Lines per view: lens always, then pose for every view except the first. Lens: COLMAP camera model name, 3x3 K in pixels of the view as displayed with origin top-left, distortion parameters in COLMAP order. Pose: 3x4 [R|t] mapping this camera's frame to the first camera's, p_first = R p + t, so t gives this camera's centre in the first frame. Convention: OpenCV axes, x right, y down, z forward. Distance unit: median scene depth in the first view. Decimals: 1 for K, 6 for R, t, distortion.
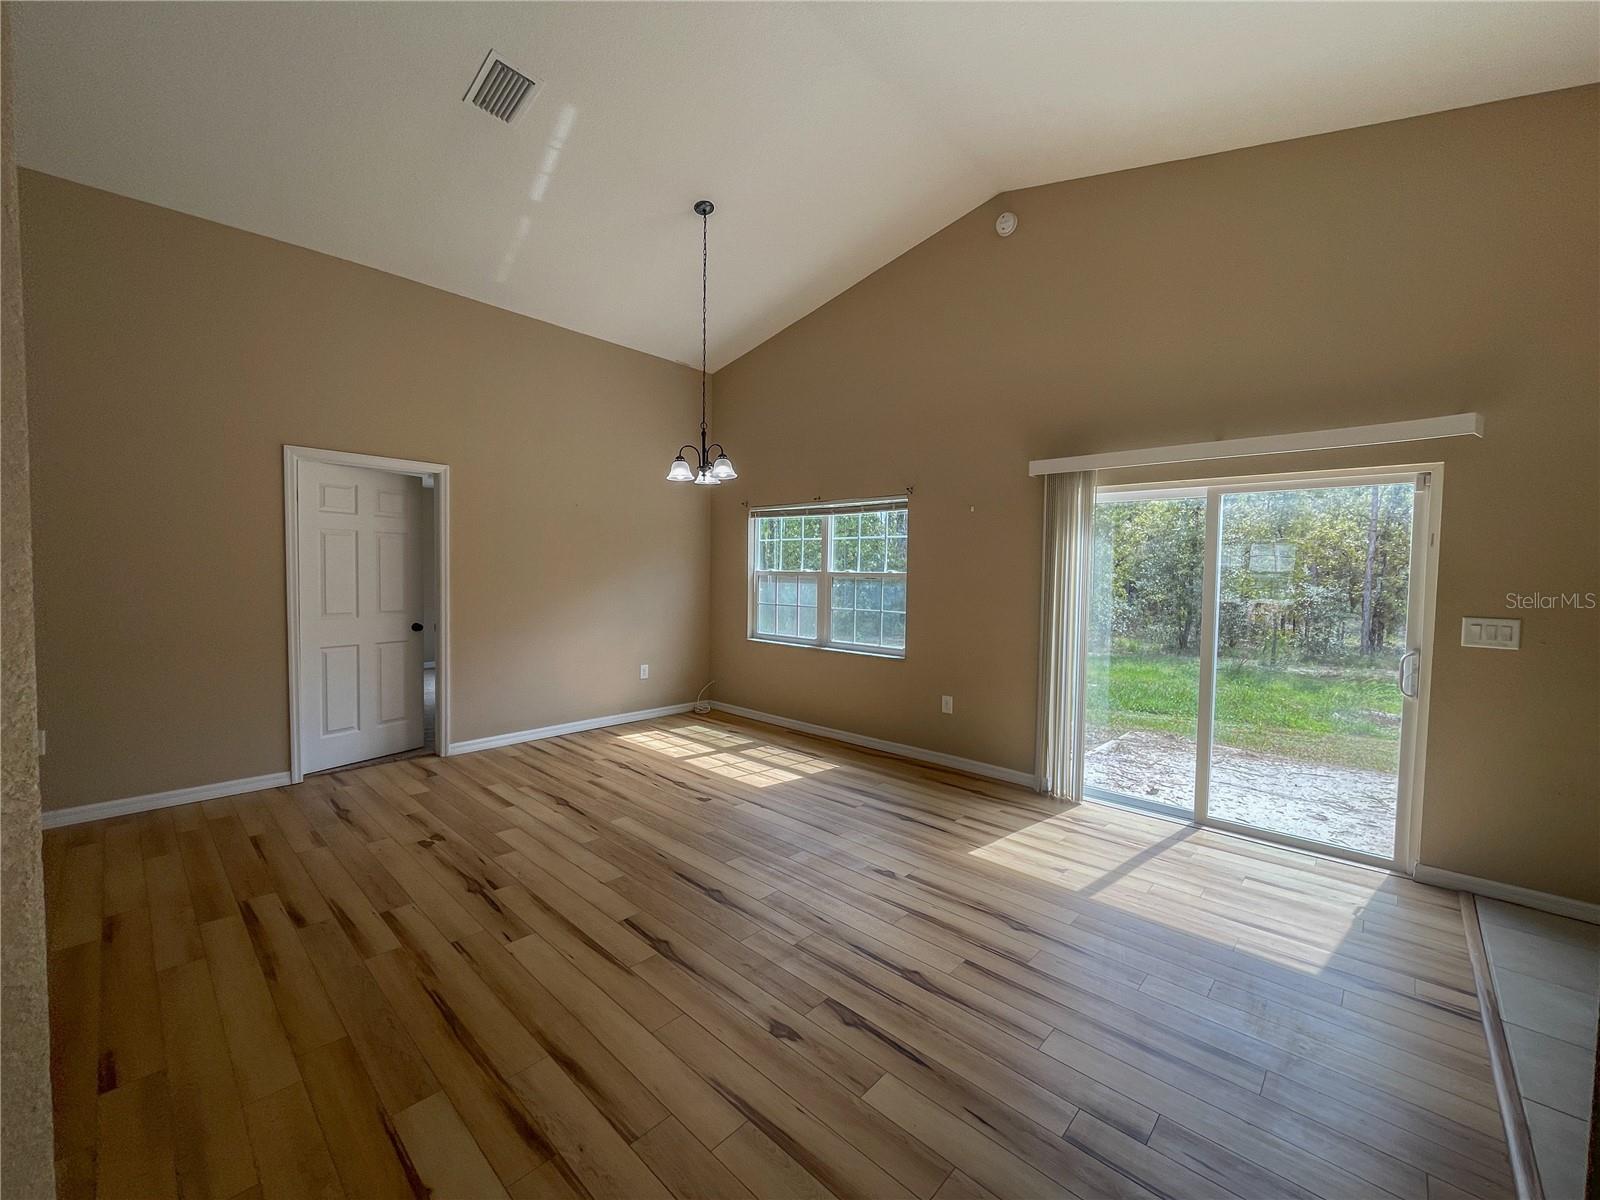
lens RADIAL K [[645.4, 0, 804.2], [0, 645.4, 599.4], [0, 0, 1]] dist [-0.002057, 0.000151]
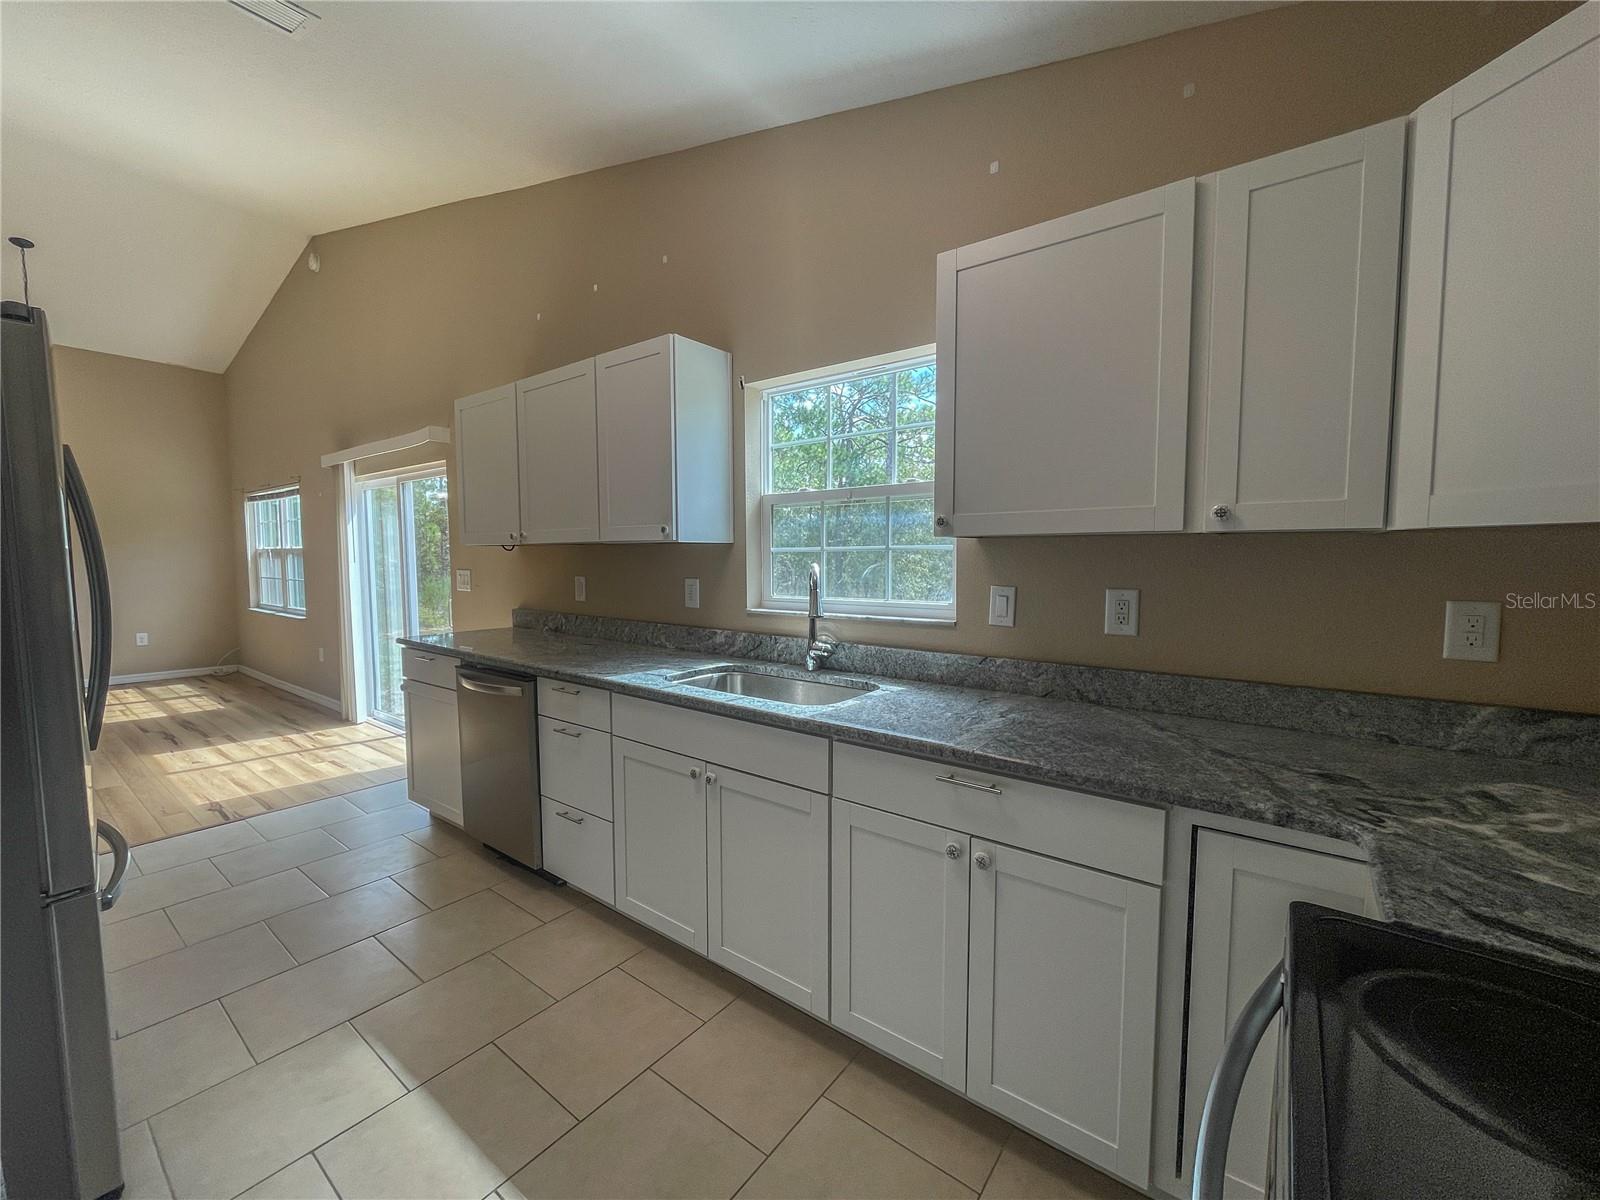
lens RADIAL K [[645.4, 0, 804.2], [0, 645.4, 599.4], [0, 0, 1]] dist [-0.002057, 0.000151]
pose [[0.994567, -0.018740, 0.102399, 1.142037], [0.016344, 0.999574, 0.024192, 0.049731], [-0.102809, -0.022387, 0.994449, -0.345851]]
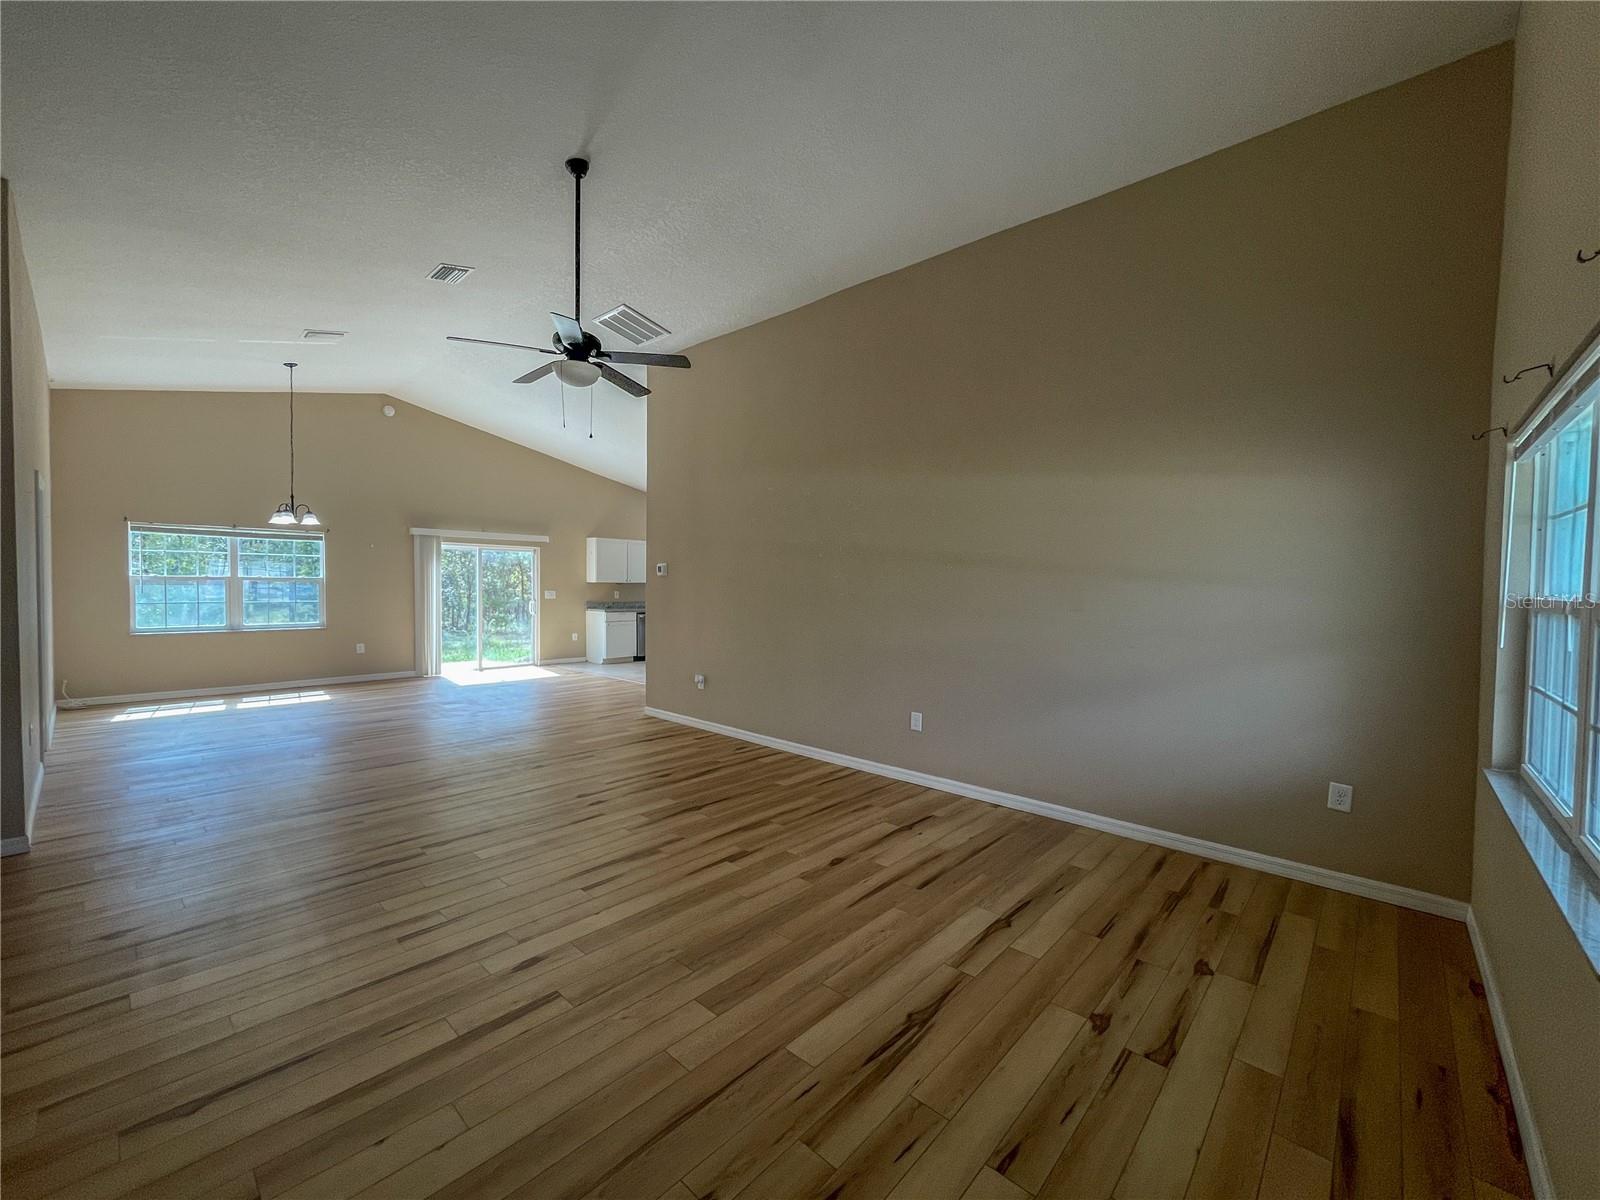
lens RADIAL K [[644.2, 0, 804.0], [0, 644.2, 601.8], [0, 0, 1]] dist [-0.000257, -0.002443]
pose [[-0.011863, -0.041387, 0.999073, -1.873907], [0.032072, 0.998613, 0.041749, -0.009974], [-0.999415, 0.032538, -0.010519, -0.308781]]
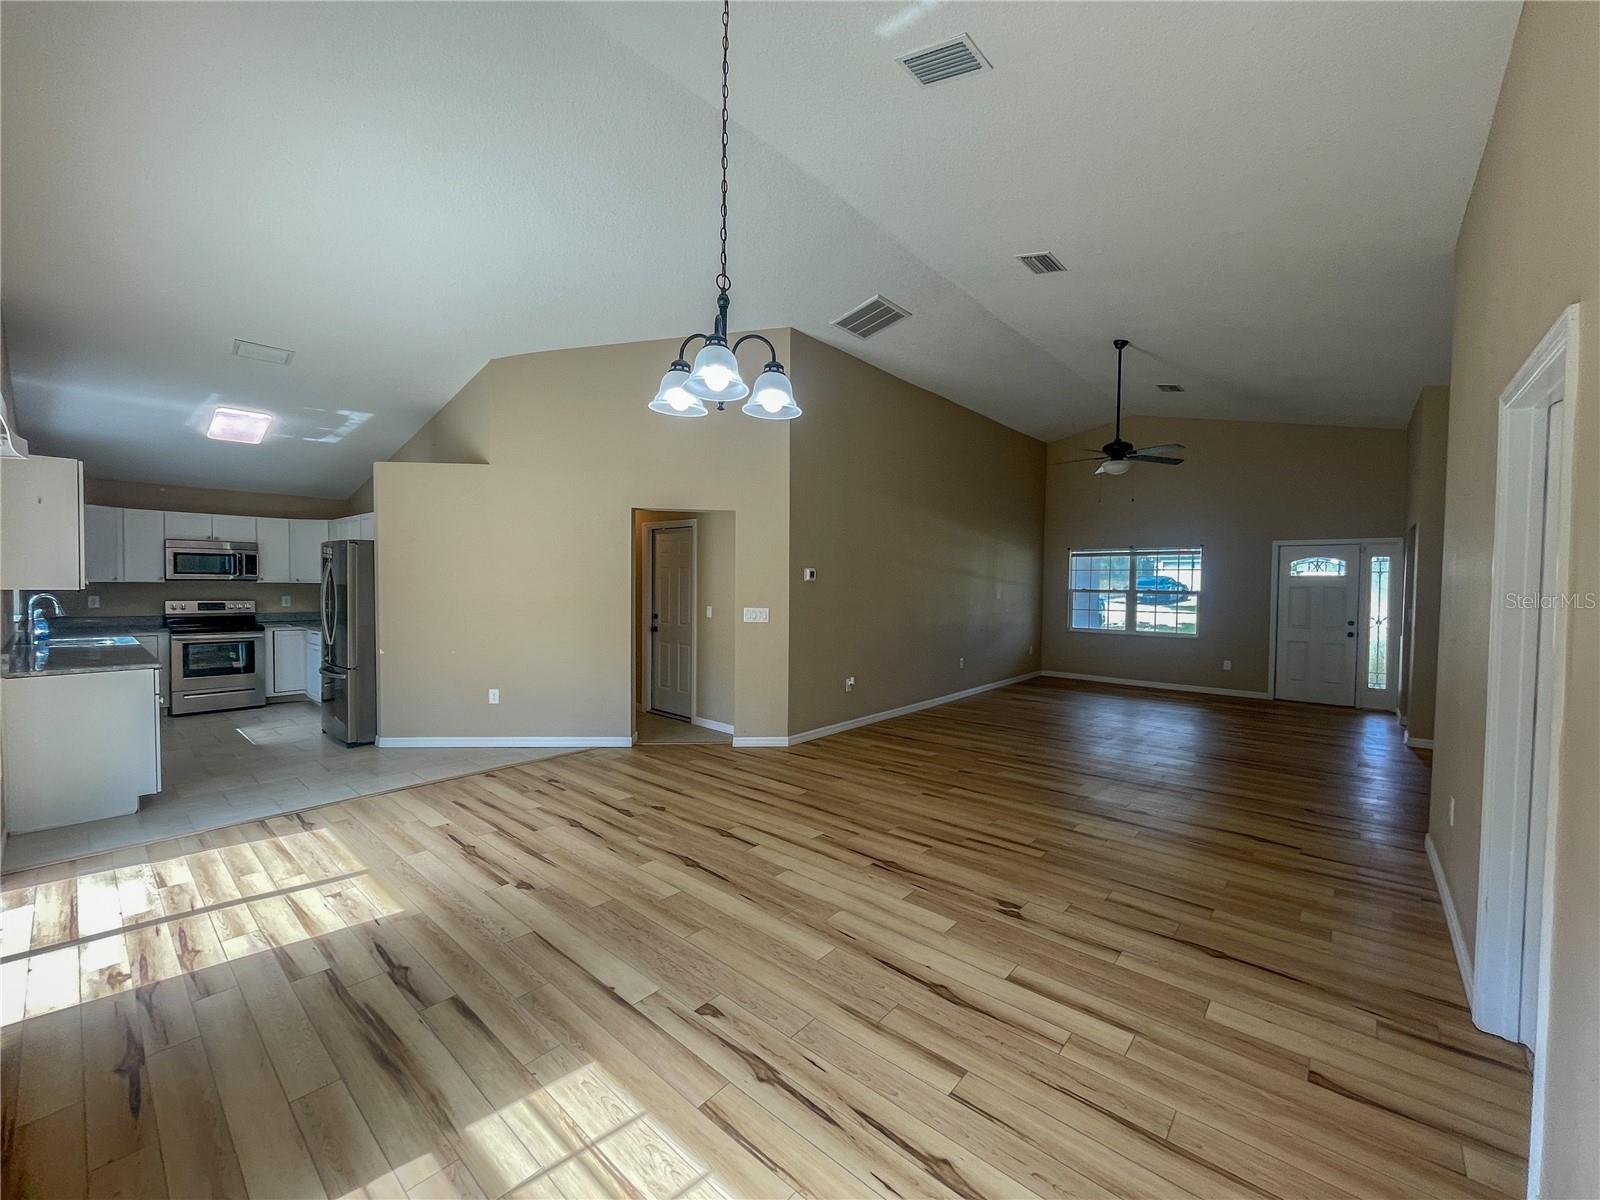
lens RADIAL K [[645.4, 0, 804.2], [0, 645.4, 599.4], [0, 0, 1]] dist [-0.002057, 0.000151]
pose [[-0.999128, -0.024144, -0.034058, -0.200300], [-0.026730, 0.996624, 0.077623, -0.091064], [0.032069, 0.078466, -0.996401, 1.463907]]
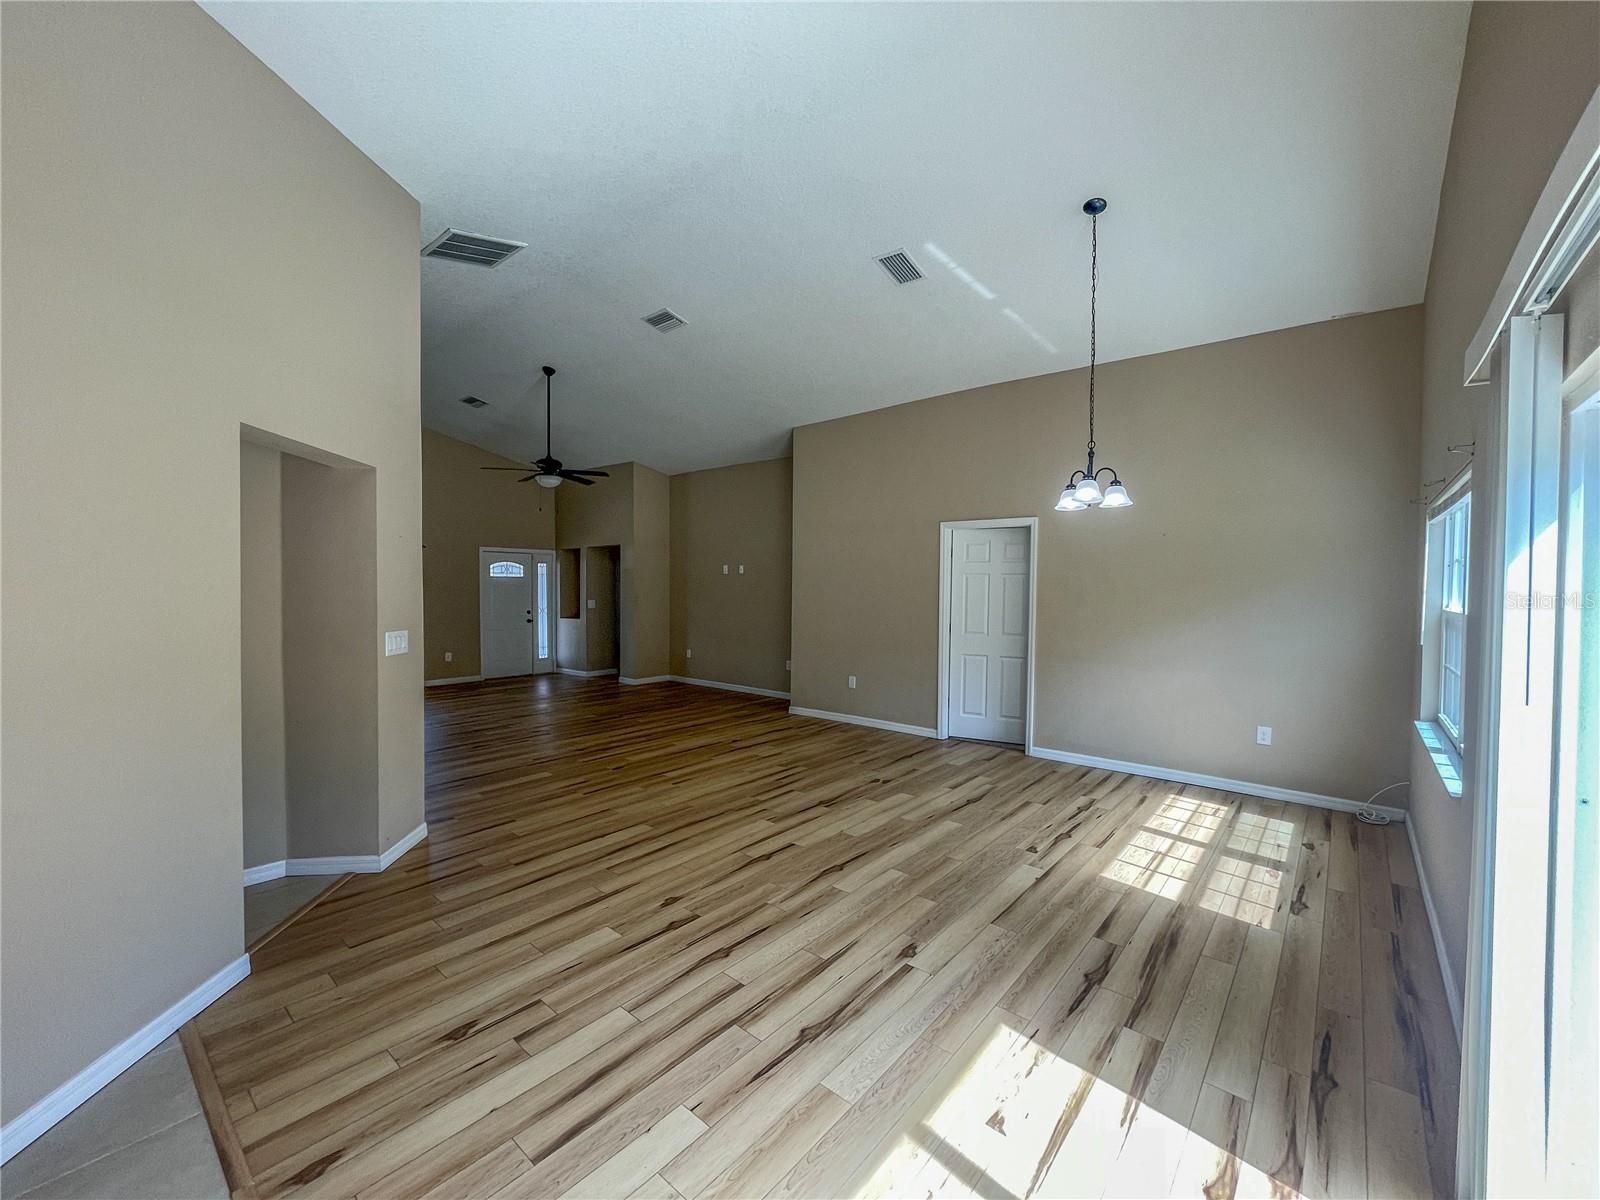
lens RADIAL K [[645.4, 0, 804.2], [0, 645.4, 599.4], [0, 0, 1]] dist [-0.002057, 0.000151]
pose [[0.047710, 0.008615, -0.998824, 0.727574], [-0.054253, 0.998509, 0.006021, -0.039441], [0.997387, 0.053902, 0.048107, 0.574449]]
